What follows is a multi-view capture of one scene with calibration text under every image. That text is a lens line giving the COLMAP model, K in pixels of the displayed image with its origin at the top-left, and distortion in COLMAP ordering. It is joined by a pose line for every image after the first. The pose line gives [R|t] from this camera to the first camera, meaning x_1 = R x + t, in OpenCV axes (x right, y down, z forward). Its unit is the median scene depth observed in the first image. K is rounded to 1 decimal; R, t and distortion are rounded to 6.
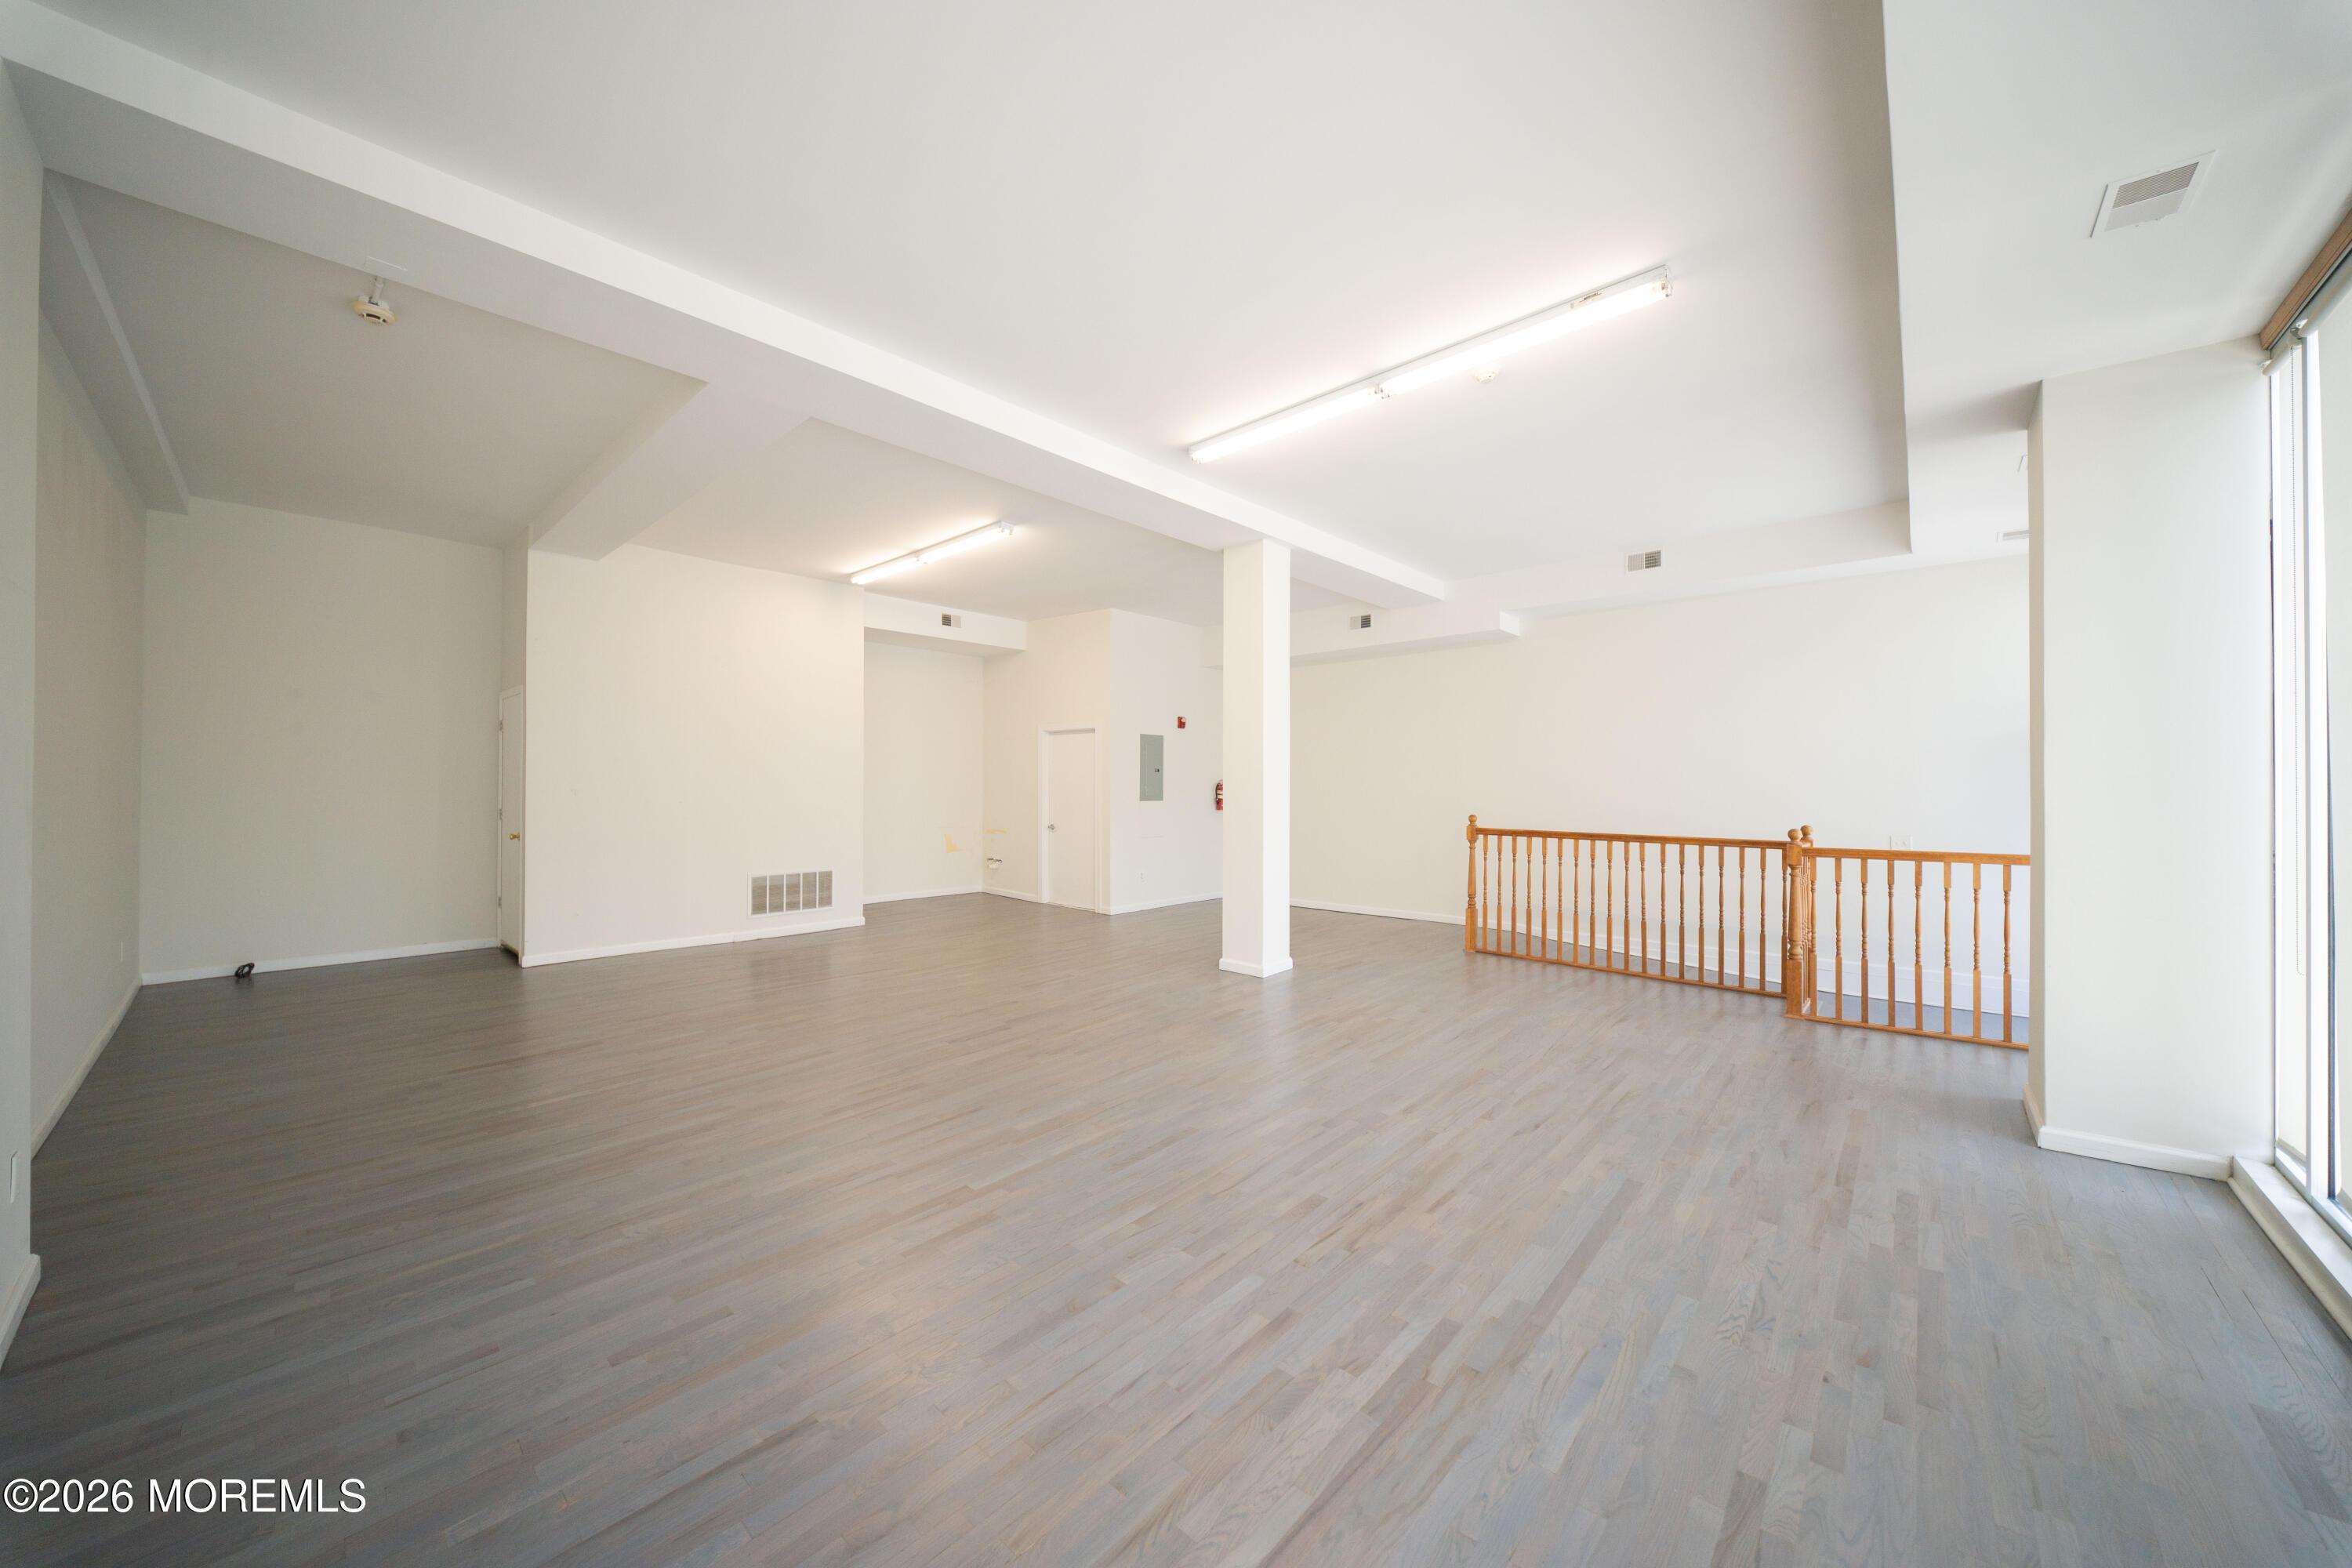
lens RADIAL K [[818.0, 0, 1176.0], [0, 818.0, 784.0], [0, 0, 1]] dist [-0.000996, -0.000133]
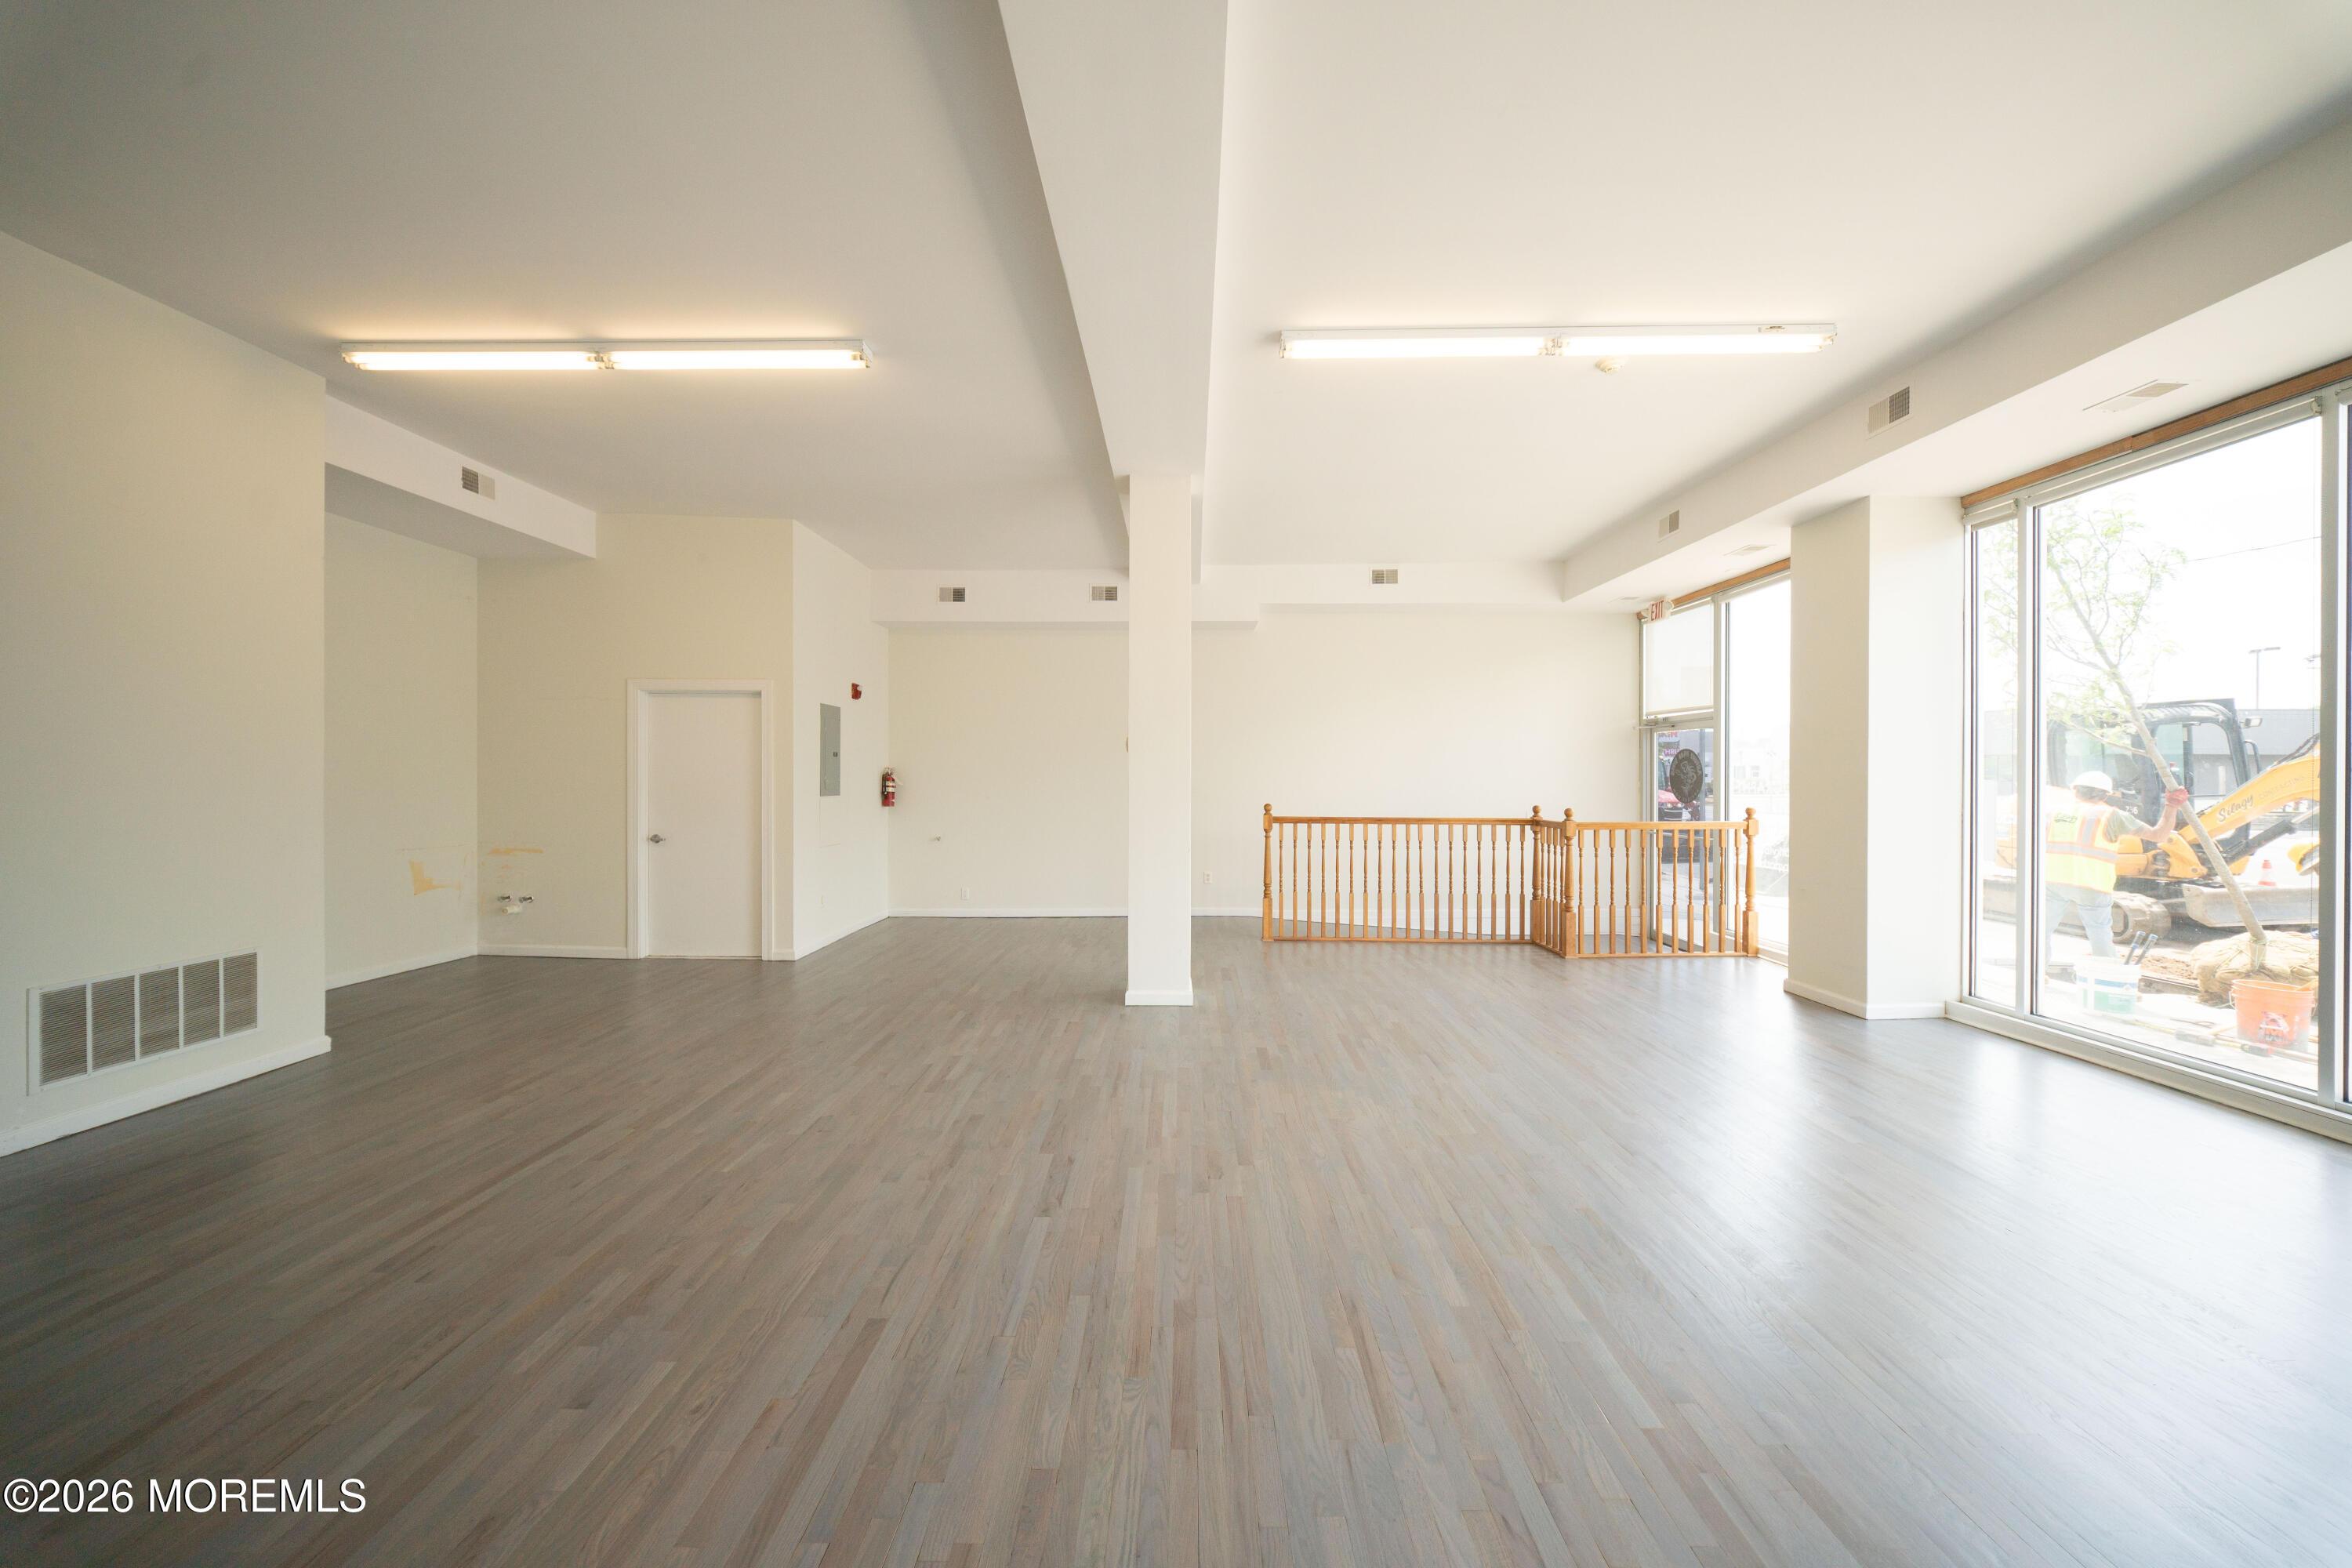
lens RADIAL K [[823.2, 0, 1181.4], [0, 823.2, 779.3], [0, 0, 1]] dist [0.009409, -0.006785]
pose [[0.745684, -0.003419, 0.666291, -0.583107], [-0.000166, 0.999986, 0.005317, 0.004404], [-0.666300, -0.004076, 0.745673, 0.492059]]
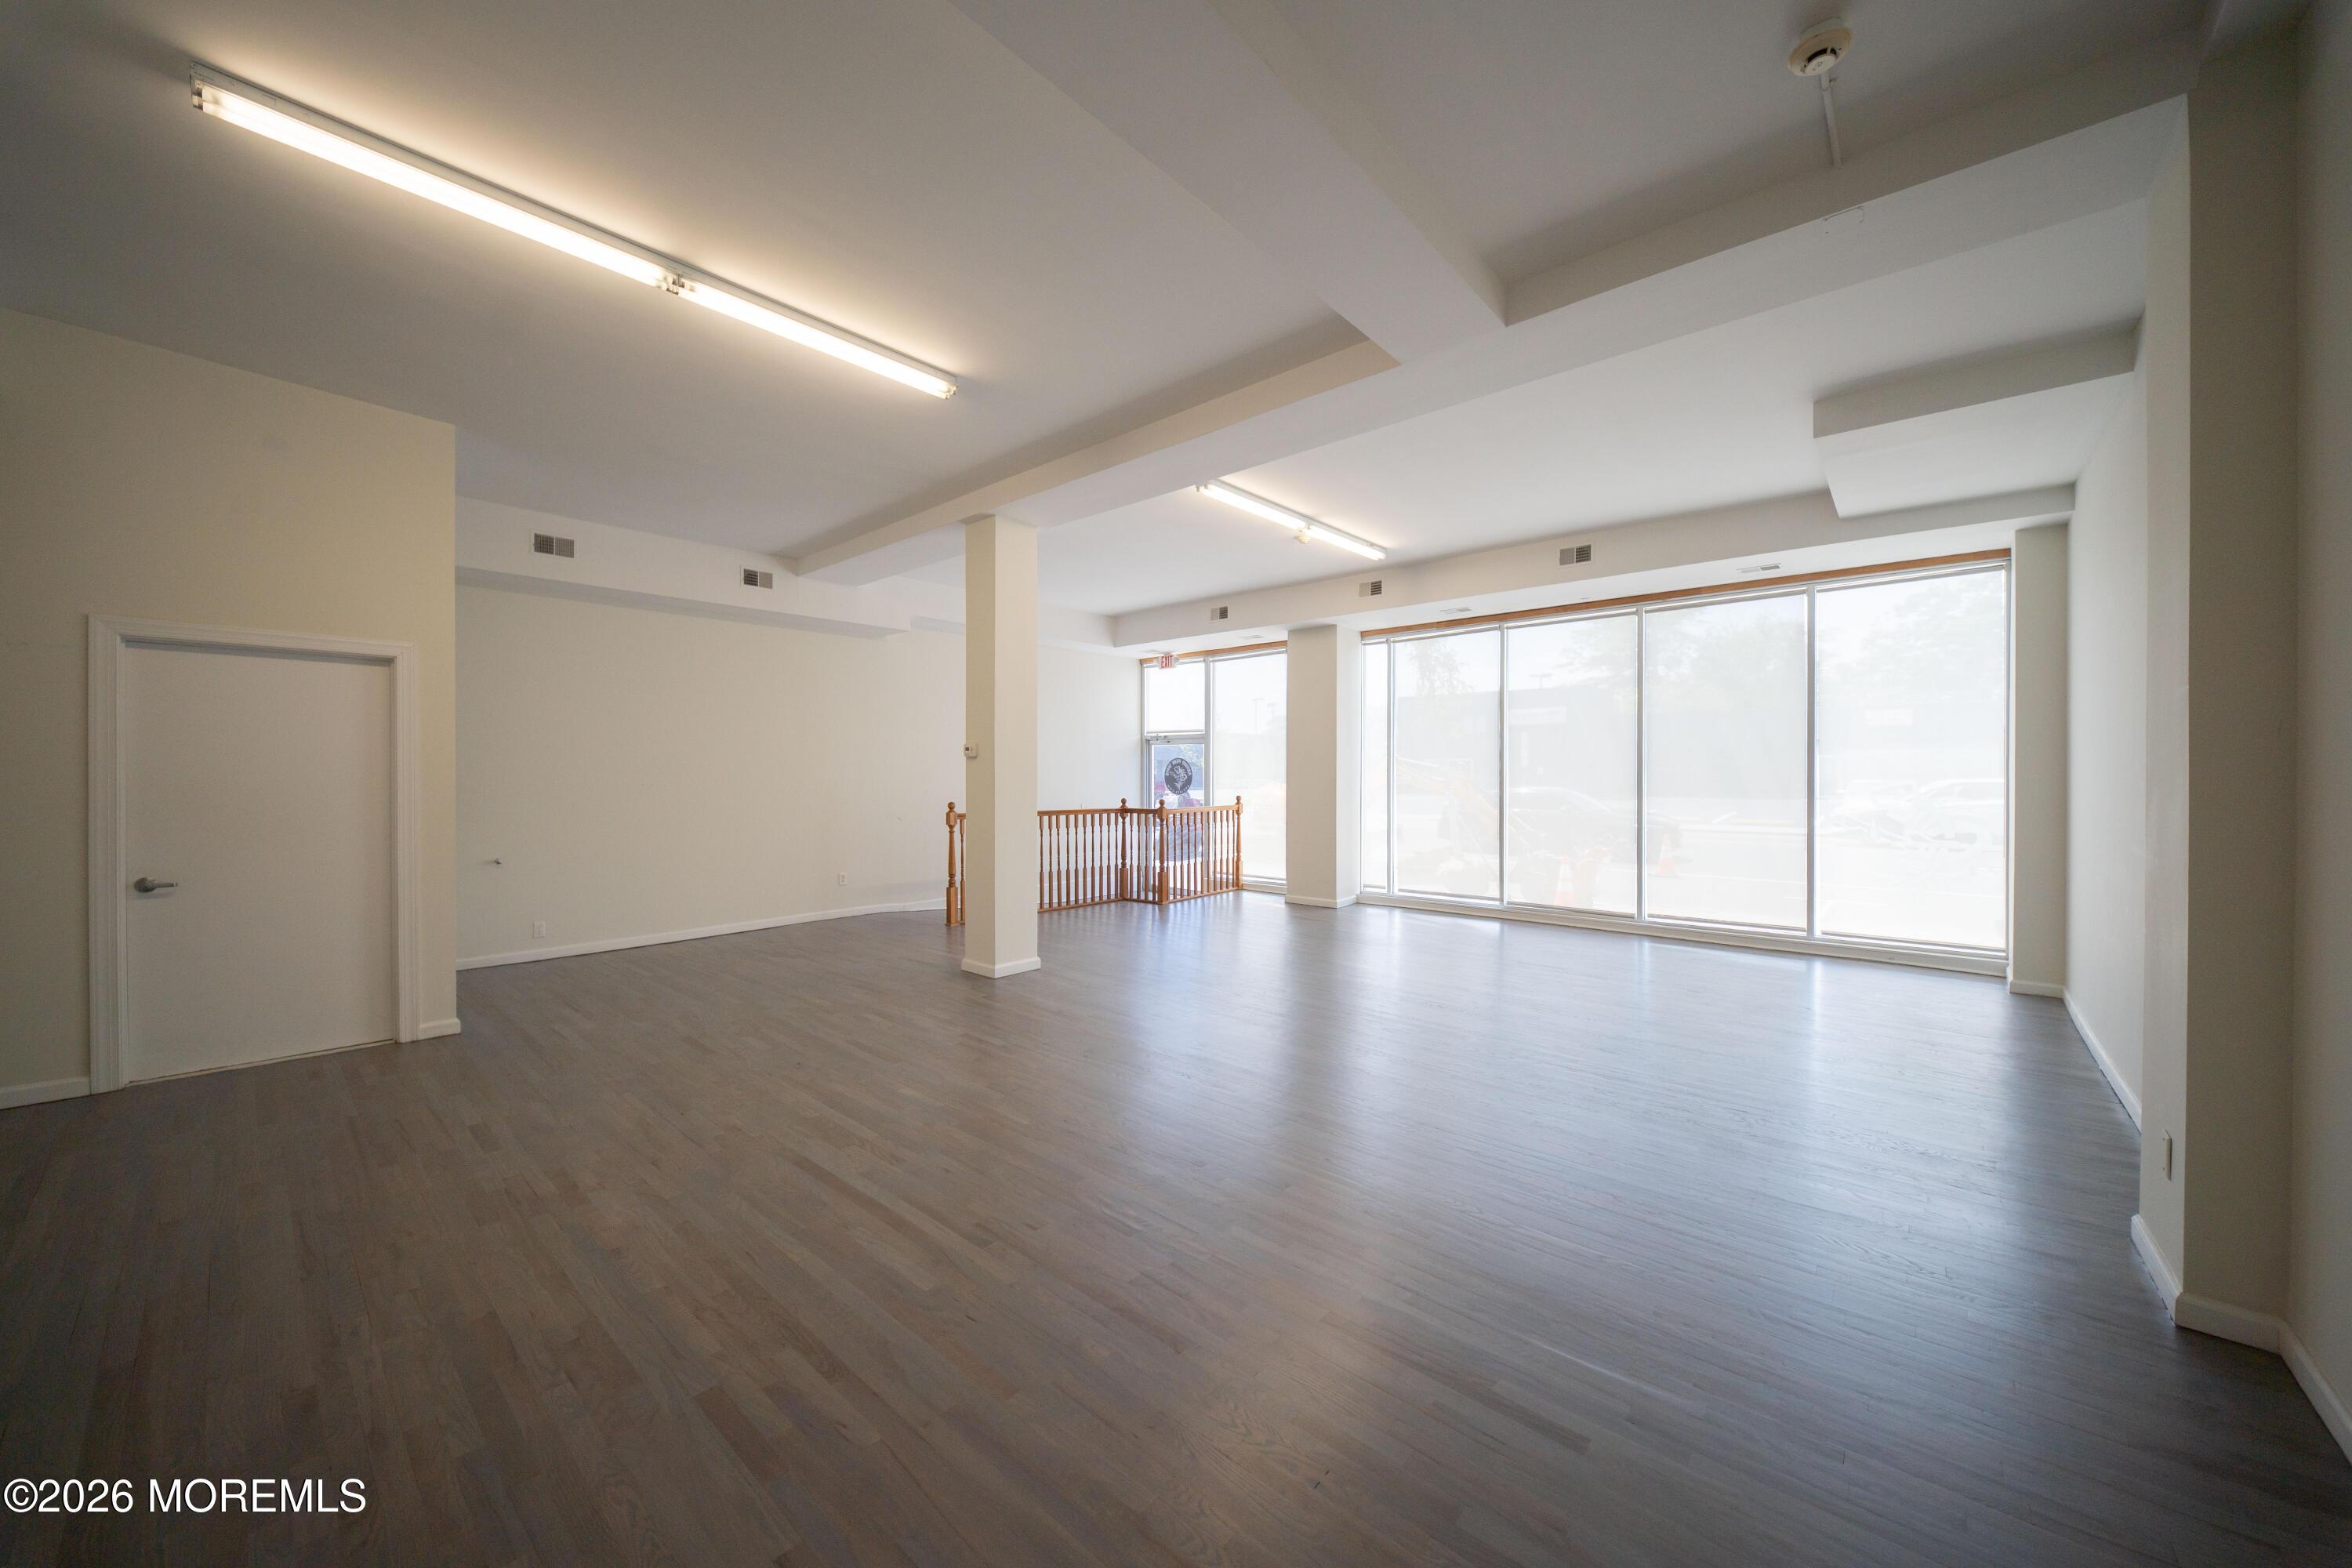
lens RADIAL K [[828.1, 0, 1183.1], [0, 828.1, 776.1], [0, 0, 1]] dist [-0.000045, -0.000019]
pose [[-0.017255, -0.003393, 0.999845, -1.159064], [-0.001300, 0.999993, 0.003371, -0.001483], [-0.999850, -0.001241, -0.017259, 1.076202]]
